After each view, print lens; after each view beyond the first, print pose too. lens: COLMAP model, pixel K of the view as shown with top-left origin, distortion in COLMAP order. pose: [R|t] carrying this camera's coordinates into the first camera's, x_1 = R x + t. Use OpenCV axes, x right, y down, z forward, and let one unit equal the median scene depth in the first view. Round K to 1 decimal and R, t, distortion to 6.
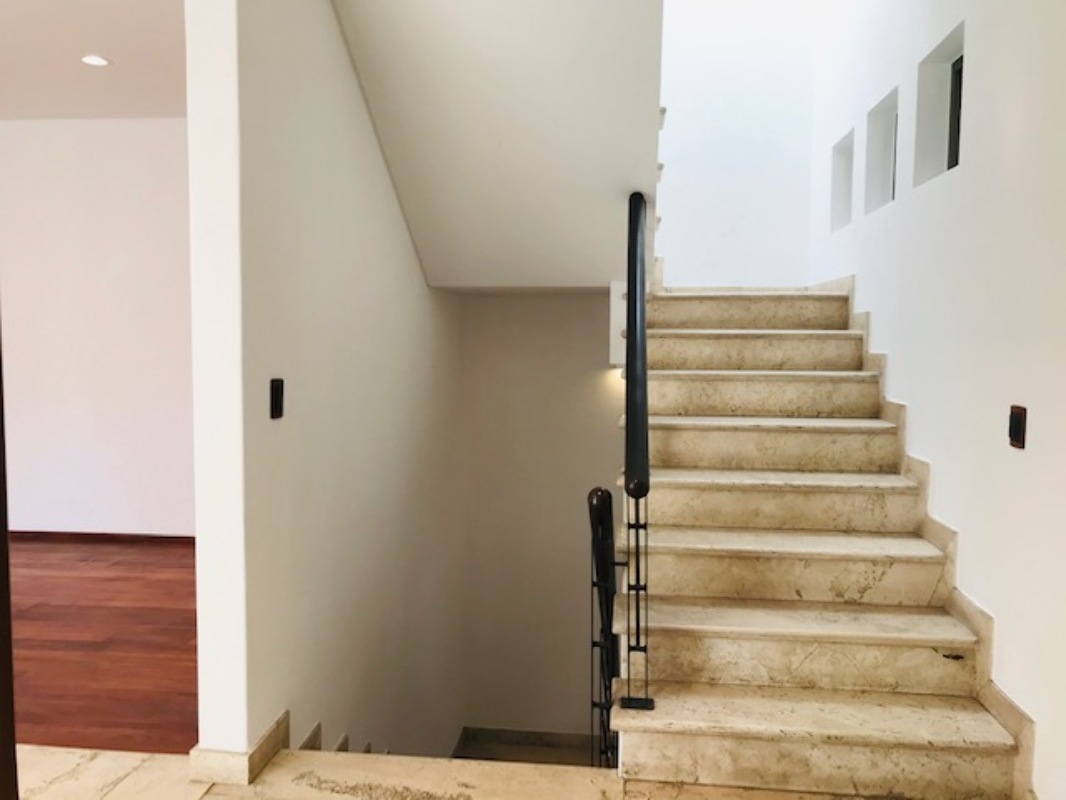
lens RADIAL K [[877.4, 0, 533.6], [0, 877.4, 388.8], [0, 0, 1]] dist [0.010210, 0.004916]
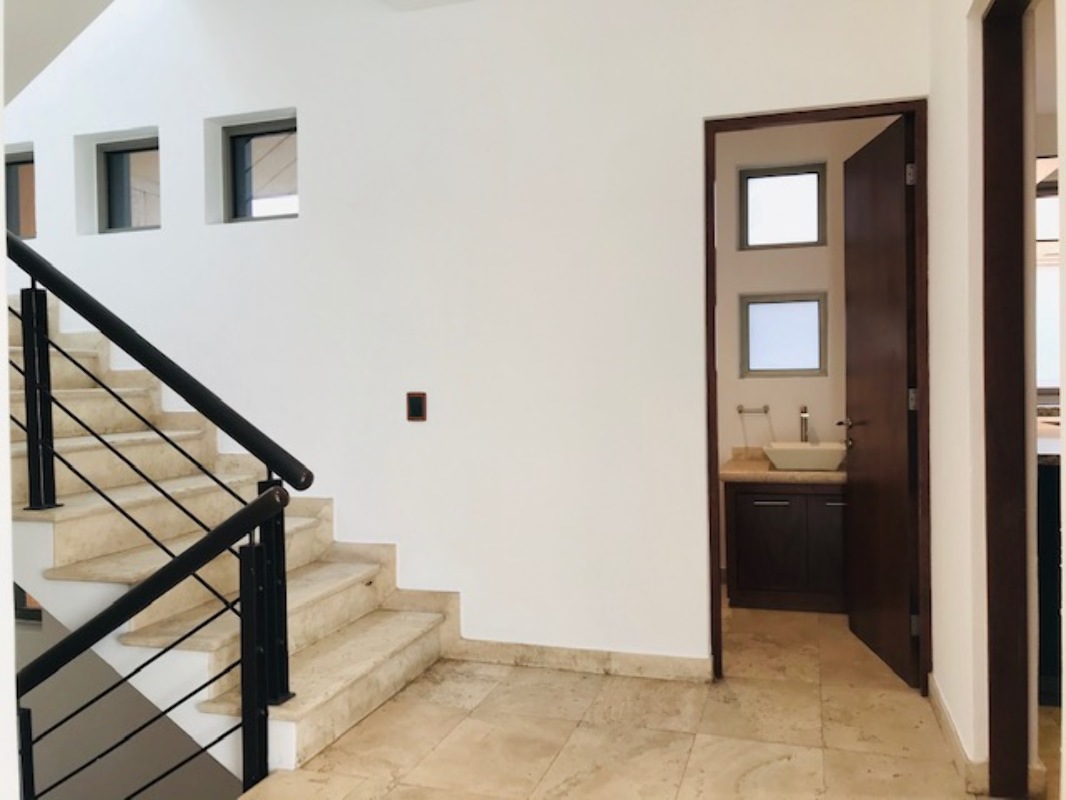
lens RADIAL K [[877.4, 0, 533.6], [0, 877.4, 388.8], [0, 0, 1]] dist [0.010210, 0.004916]
pose [[0.198091, -0.027931, 0.979786, -0.817509], [0.077466, 0.996913, 0.012758, 0.008953], [-0.977118, 0.073373, 0.199643, 0.480743]]
